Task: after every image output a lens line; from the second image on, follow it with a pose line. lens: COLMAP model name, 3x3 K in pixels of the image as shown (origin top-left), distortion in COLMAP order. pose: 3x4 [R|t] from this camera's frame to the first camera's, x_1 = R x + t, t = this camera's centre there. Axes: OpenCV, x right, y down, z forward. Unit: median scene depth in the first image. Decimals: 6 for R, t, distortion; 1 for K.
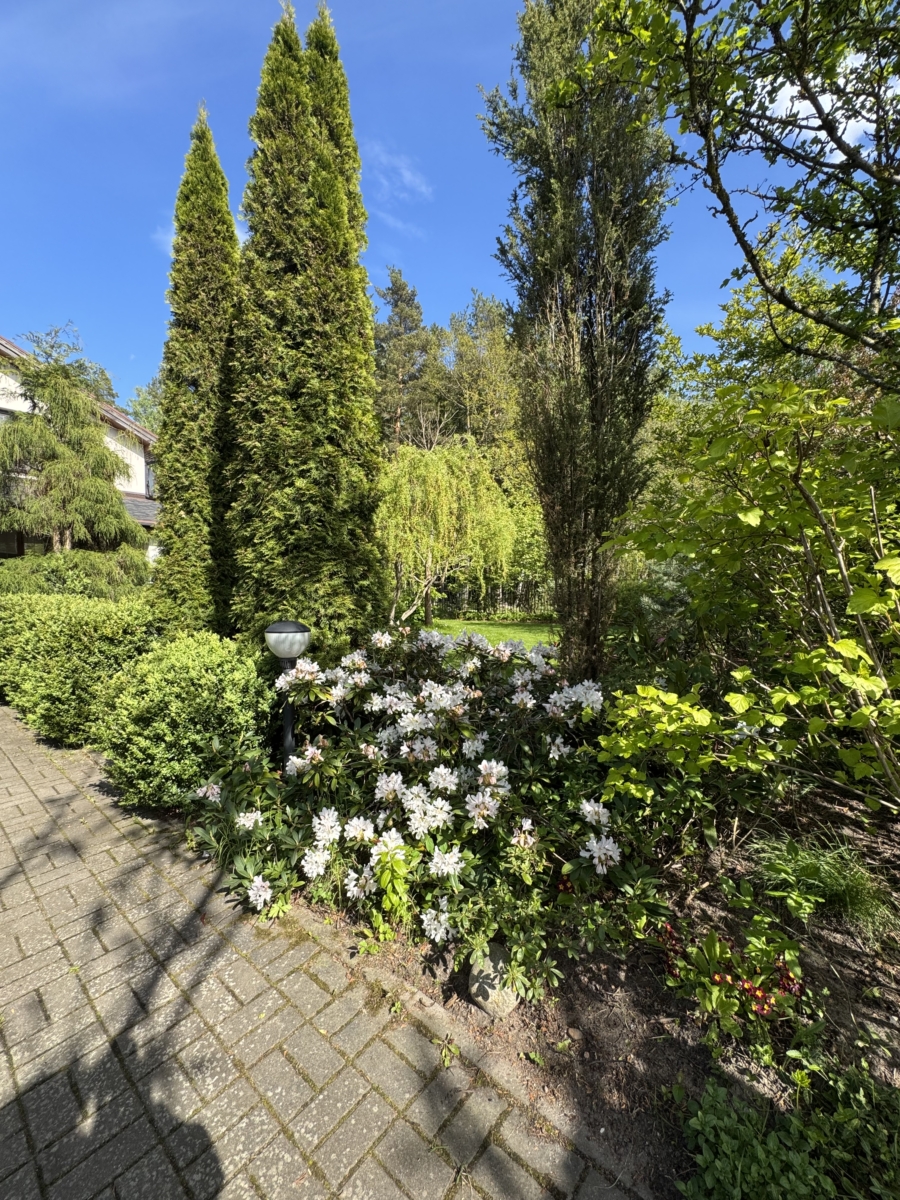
lens RADIAL K [[479.6, 0, 450.0], [0, 479.6, 600.0], [0, 0, 1]] dist [-0.002207, -0.000031]
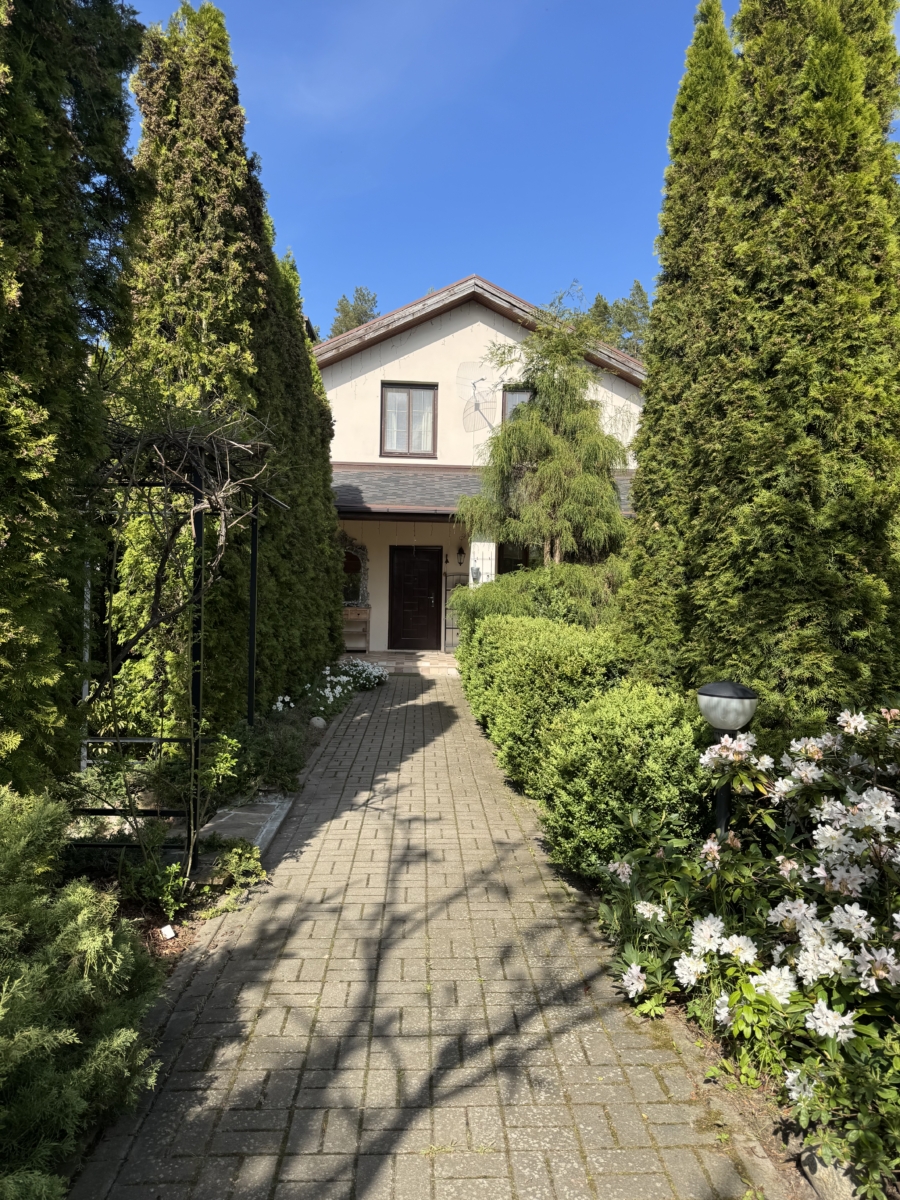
lens RADIAL K [[836.9, 0, 450.0], [0, 836.9, 600.0], [0, 0, 1]] dist [0.095196, -0.115512]
pose [[0.670300, 0.027930, -0.741565, 0.327947], [-0.046815, 0.998893, -0.004694, -0.053545], [0.740612, 0.037863, 0.670865, -0.222514]]
